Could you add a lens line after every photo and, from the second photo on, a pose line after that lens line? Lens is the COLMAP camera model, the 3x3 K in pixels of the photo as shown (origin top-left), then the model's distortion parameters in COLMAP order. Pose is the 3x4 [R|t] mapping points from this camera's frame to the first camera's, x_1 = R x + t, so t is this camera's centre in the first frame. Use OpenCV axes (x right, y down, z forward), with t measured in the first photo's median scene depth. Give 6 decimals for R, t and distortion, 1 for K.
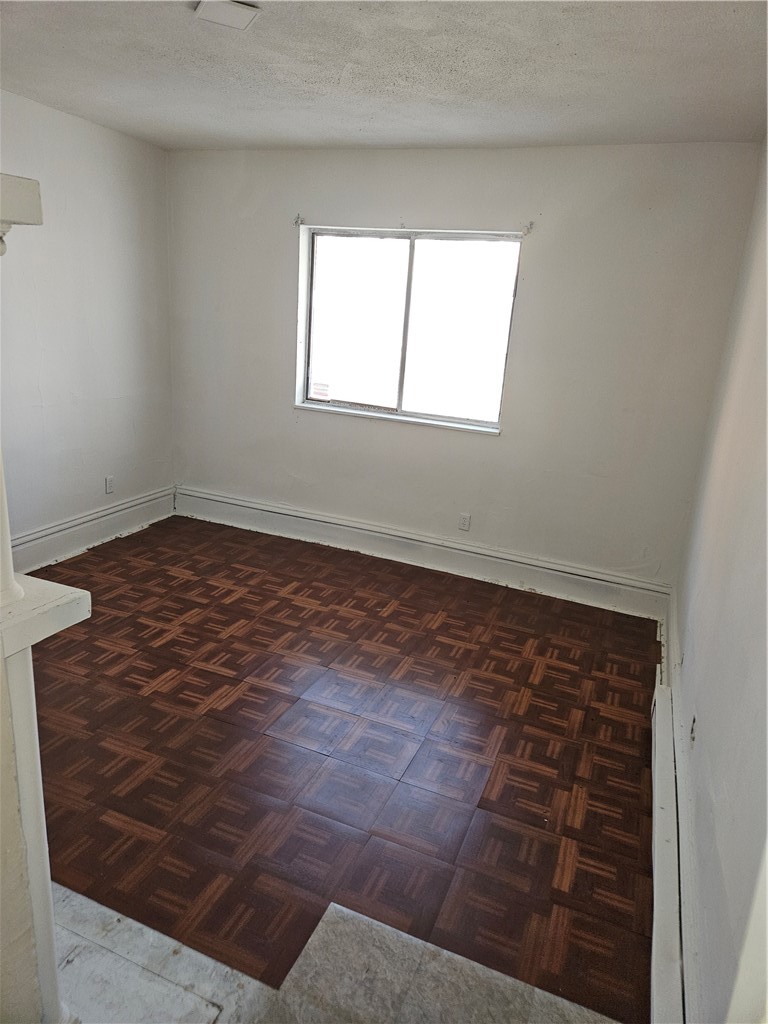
lens RADIAL K [[686.6, 0, 382.9], [0, 686.6, 512.1], [0, 0, 1]] dist [0.039475, -0.039295]
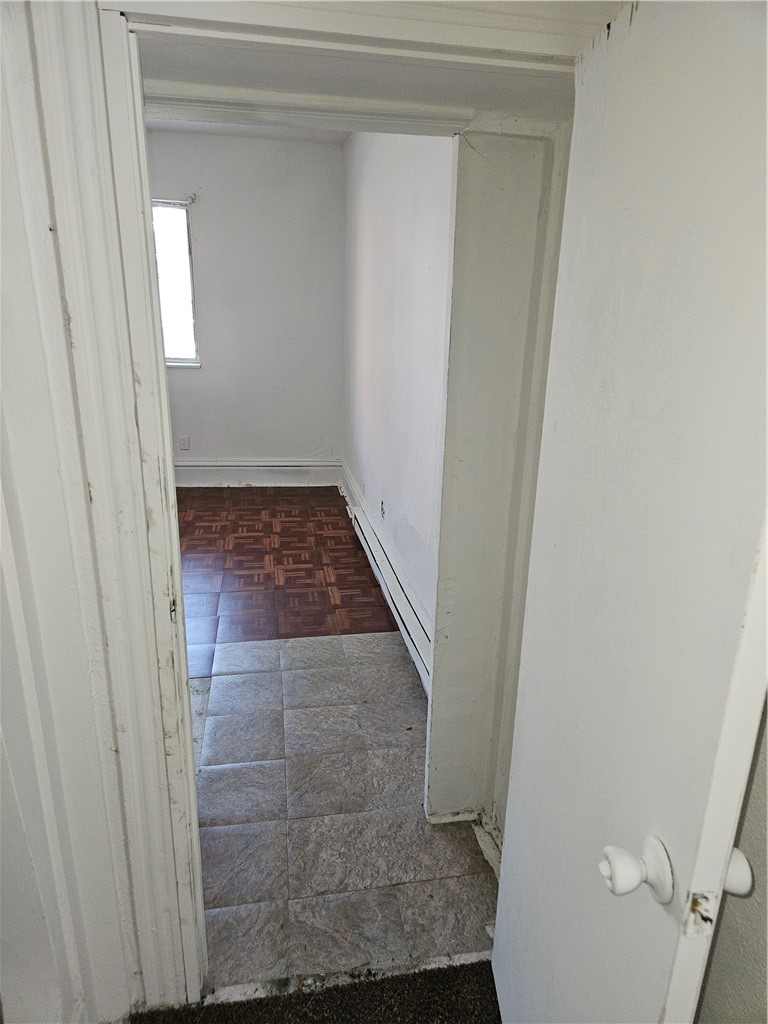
lens RADIAL K [[686.6, 0, 386.1], [0, 686.6, 514.4], [0, 0, 1]] dist [0.039475, -0.039295]
pose [[0.849814, -0.196335, 0.489151, -0.304031], [0.163768, 0.980457, 0.109016, 0.092070], [-0.500995, -0.012536, 0.865359, -0.402398]]
